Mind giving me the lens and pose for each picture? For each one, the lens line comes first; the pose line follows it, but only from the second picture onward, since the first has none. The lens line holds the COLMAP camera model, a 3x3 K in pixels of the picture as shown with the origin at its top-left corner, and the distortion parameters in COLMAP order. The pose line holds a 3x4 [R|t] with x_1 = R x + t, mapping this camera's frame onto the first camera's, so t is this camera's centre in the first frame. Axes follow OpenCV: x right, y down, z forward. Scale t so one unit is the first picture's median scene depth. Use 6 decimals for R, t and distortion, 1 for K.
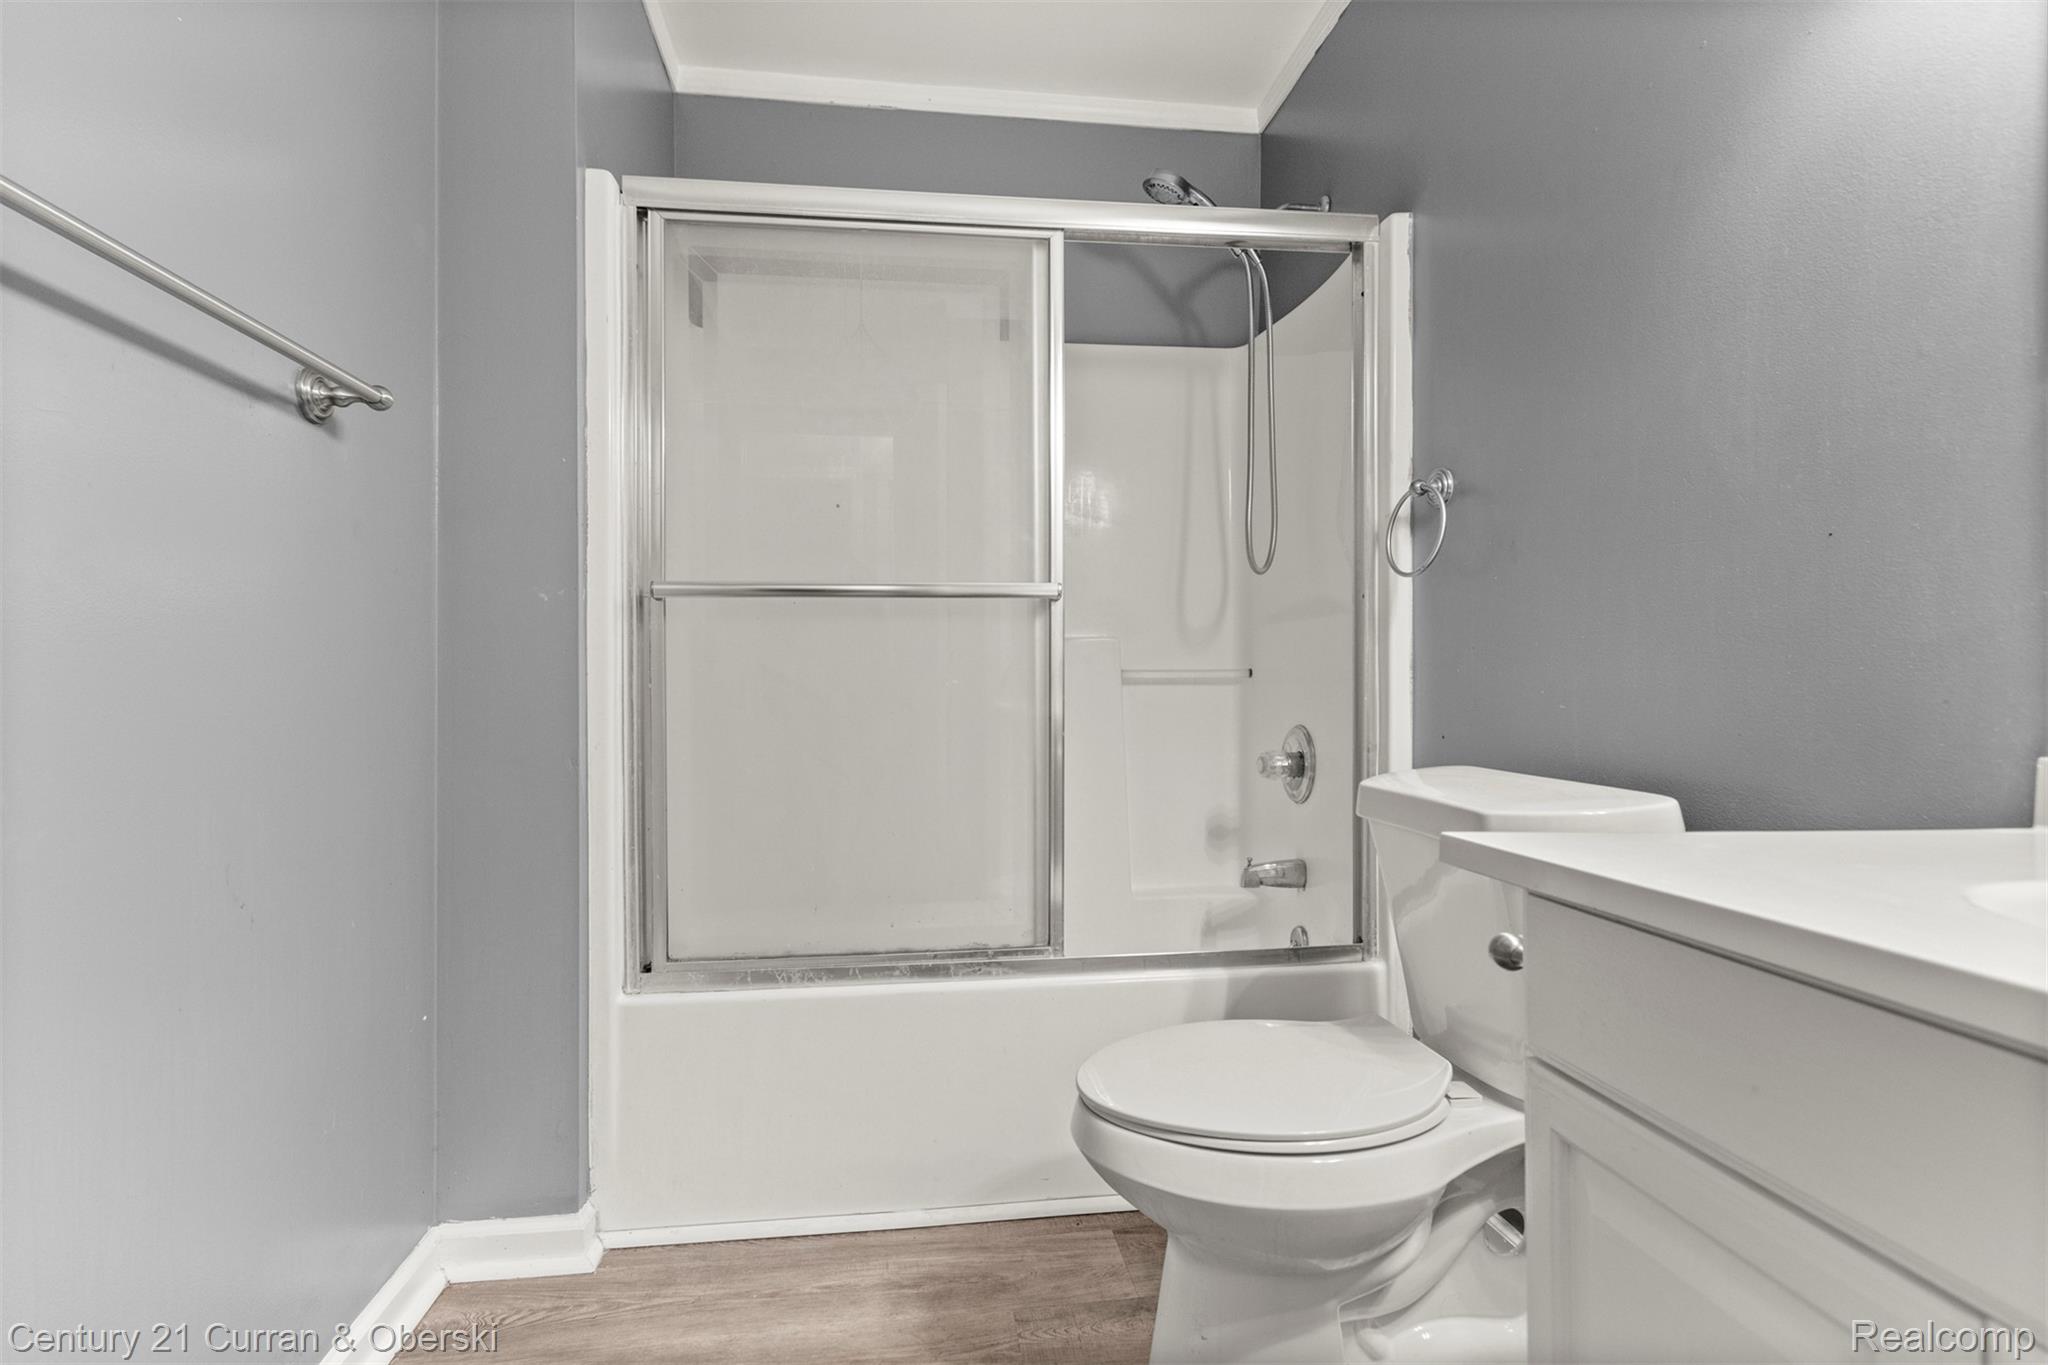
lens RADIAL K [[947.1, 0, 1005.5], [0, 947.1, 677.5], [0, 0, 1]] dist [0.010386, -0.005429]
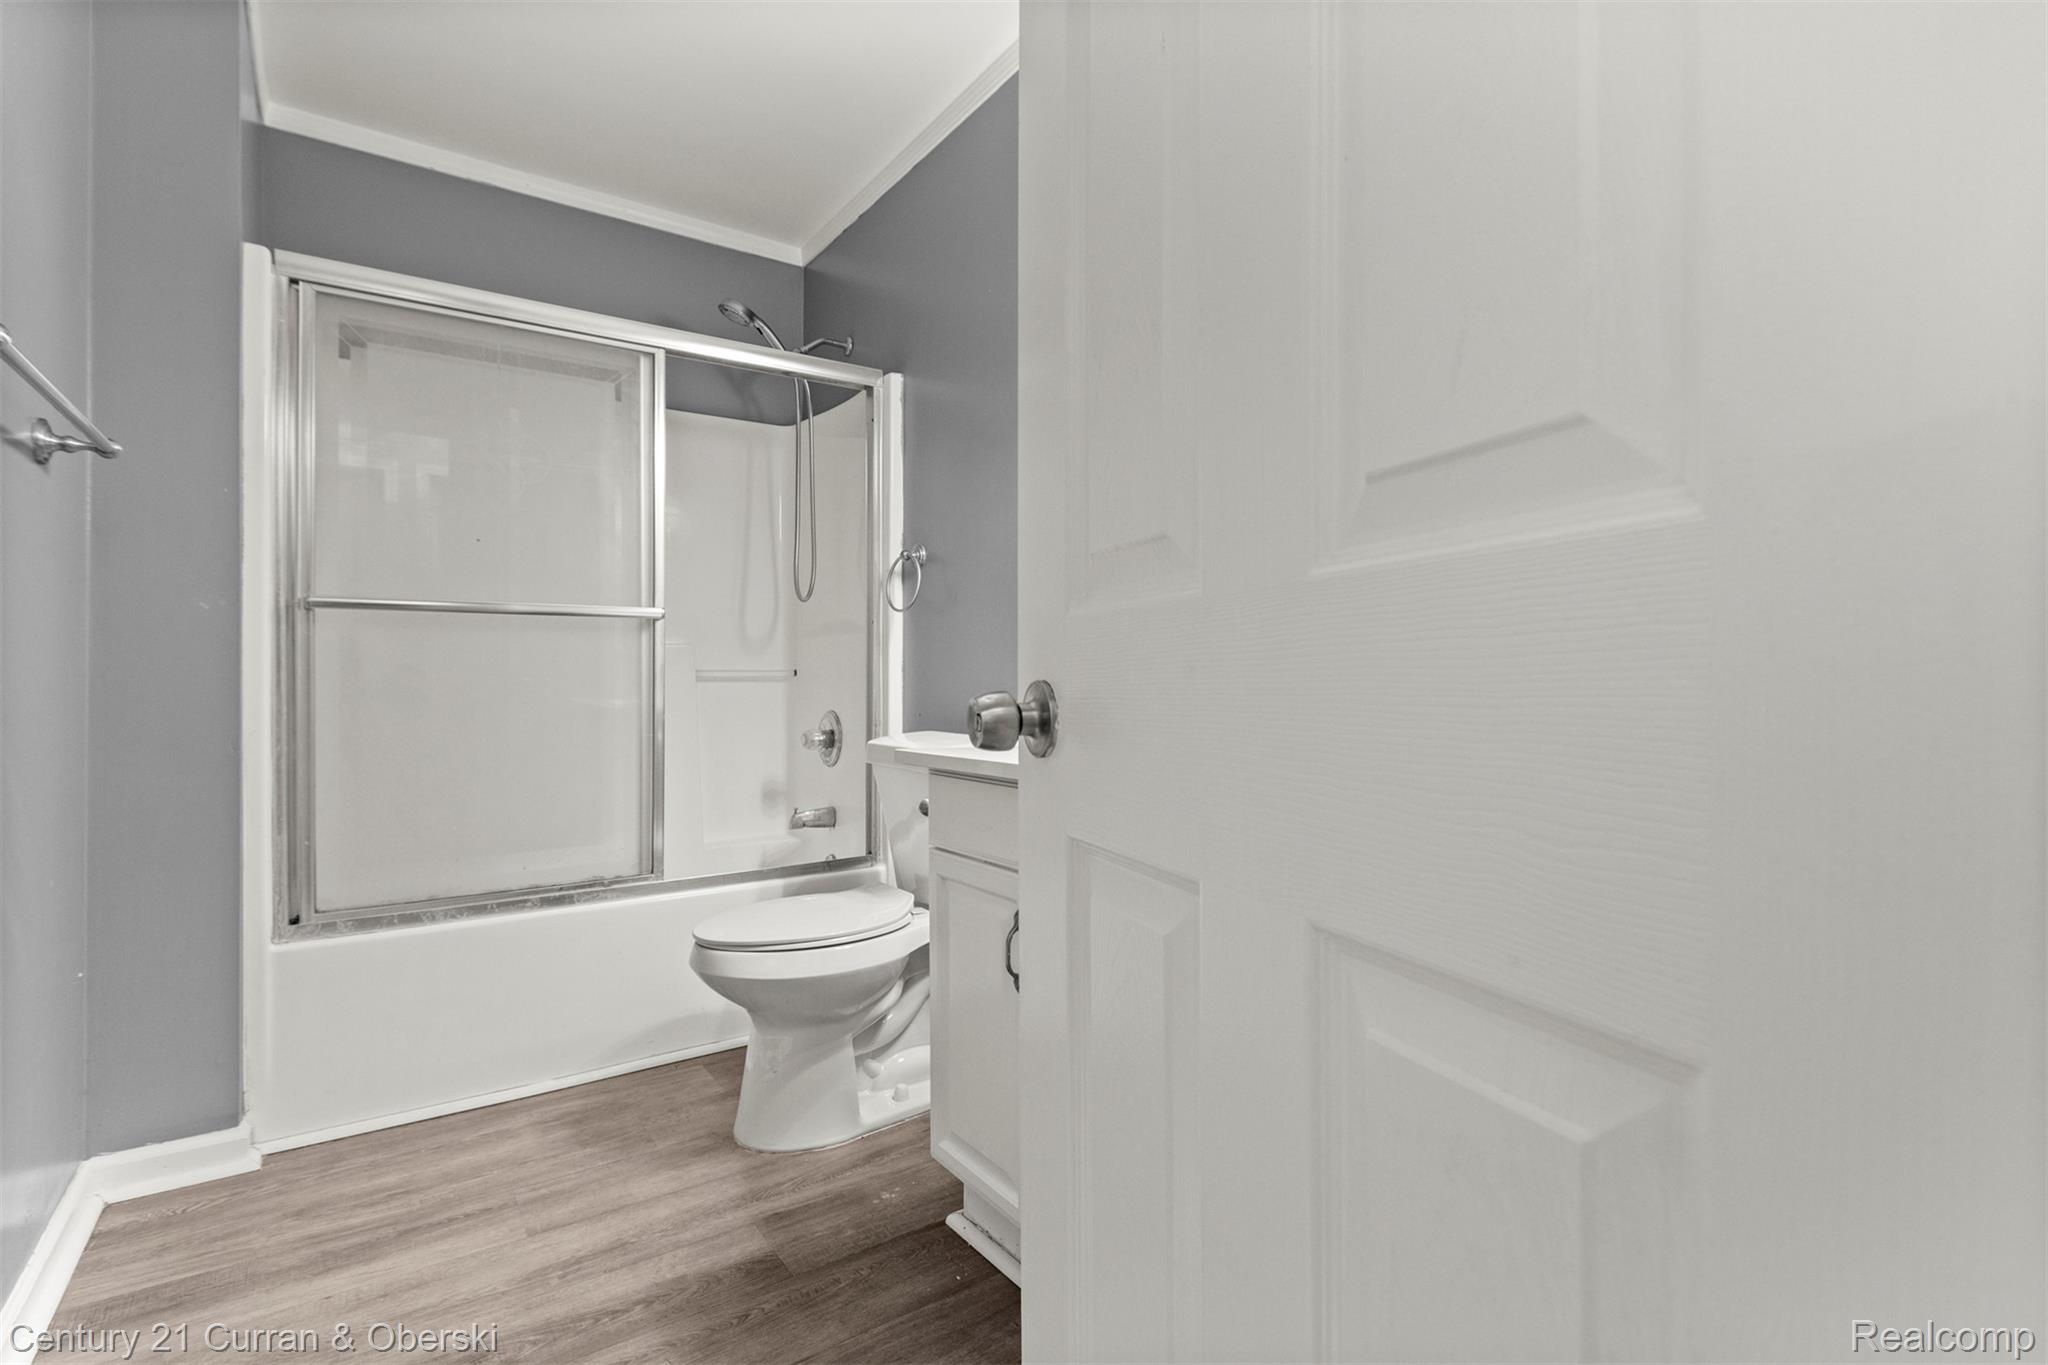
lens RADIAL K [[941.6, 0, 1001.4], [0, 941.6, 674.7], [0, 0, 1]] dist [0.006736, -0.003945]
pose [[0.886311, 0.004210, 0.463071, -0.138656], [-0.003525, 0.999991, -0.002346, -0.000715], [-0.463077, 0.000447, 0.886318, -0.435248]]
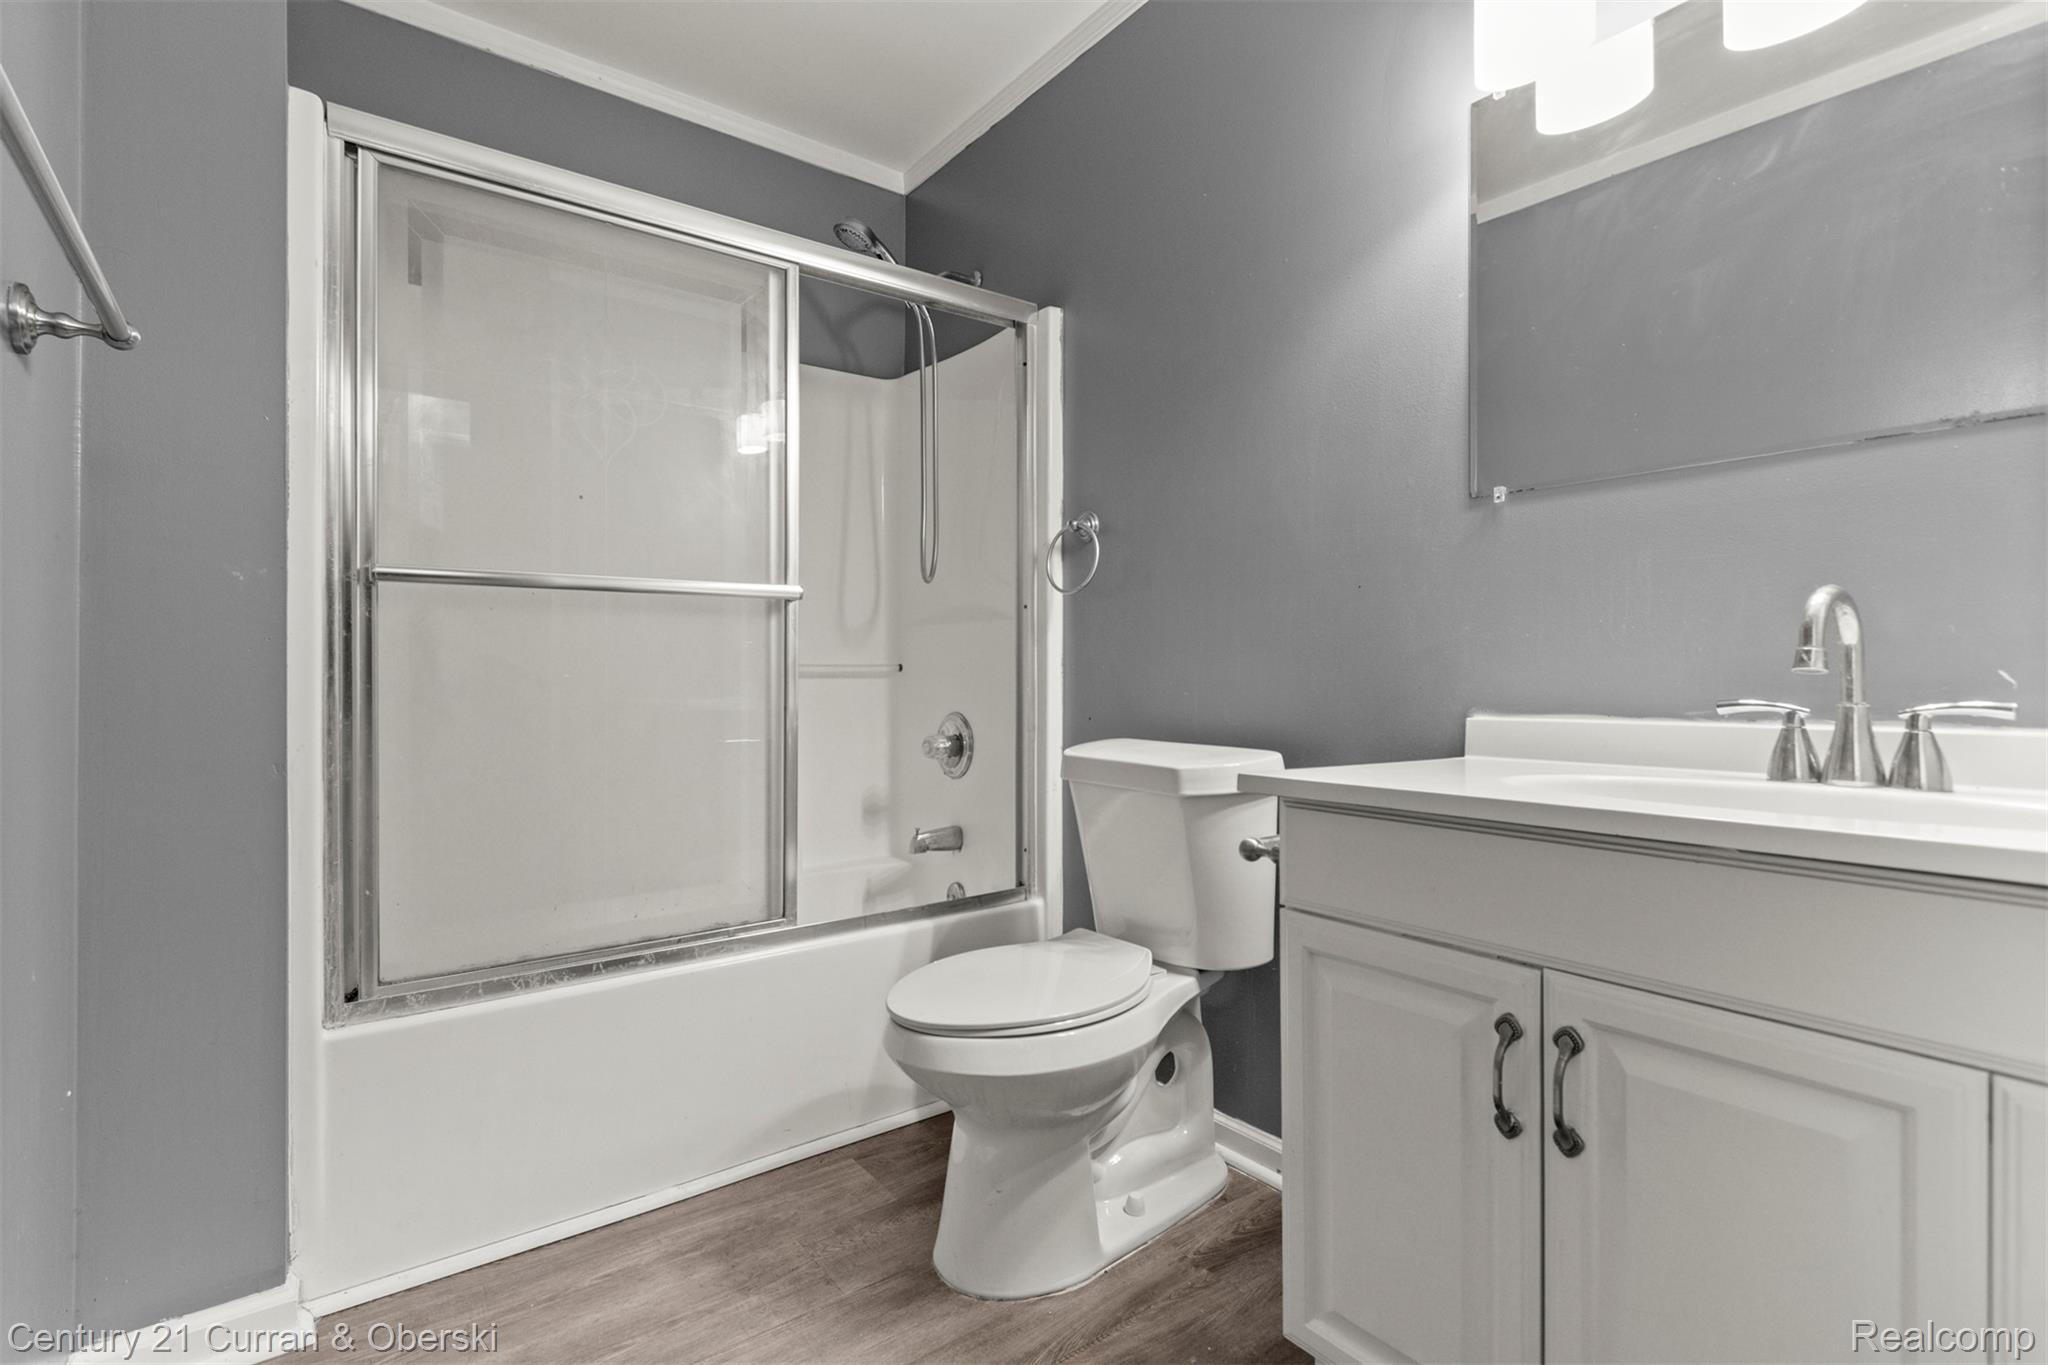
lens RADIAL K [[945.6, 0, 1000.1], [0, 945.6, 670.1], [0, 0, 1]] dist [0.009335, -0.005177]
pose [[0.872409, 0.003907, 0.488762, -0.274479], [-0.003421, 0.999992, -0.001887, -0.000564], [-0.488765, -0.000025, 0.872415, -0.071454]]
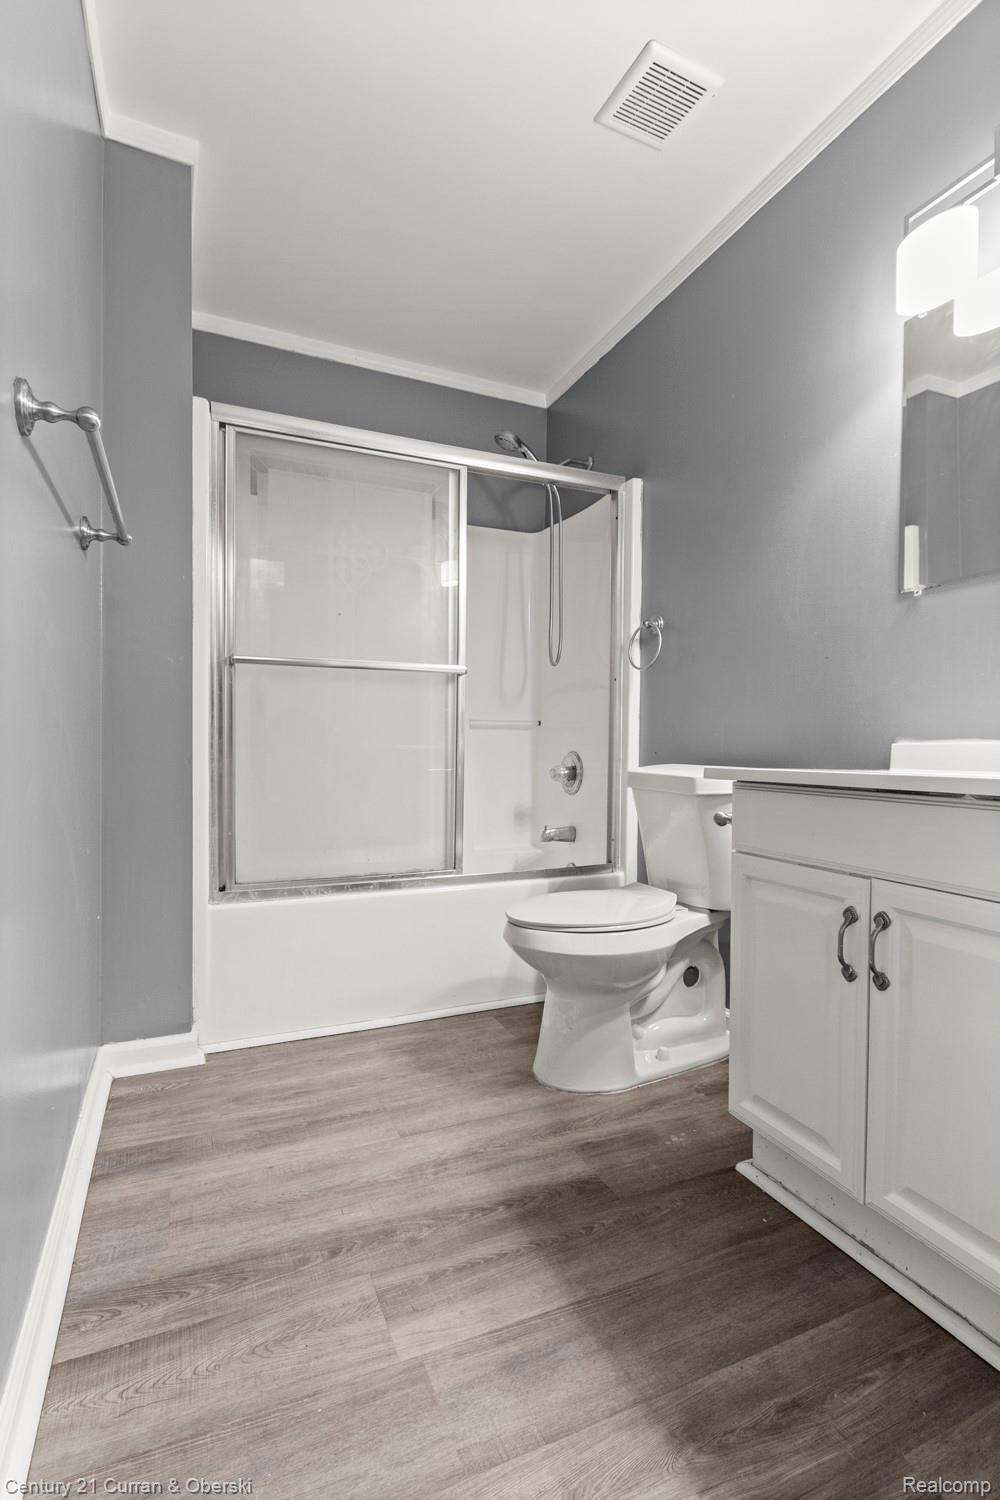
lens RADIAL K [[691.2, 0, 486.3], [0, 691.2, 755.4], [0, 0, 1]] dist [0.003054, -0.000115]
pose [[0.960467, 0.007217, 0.278299, -0.264446], [-0.012883, 0.999745, 0.018533, 0.045128], [-0.278094, -0.021386, 0.960316, -0.265422]]
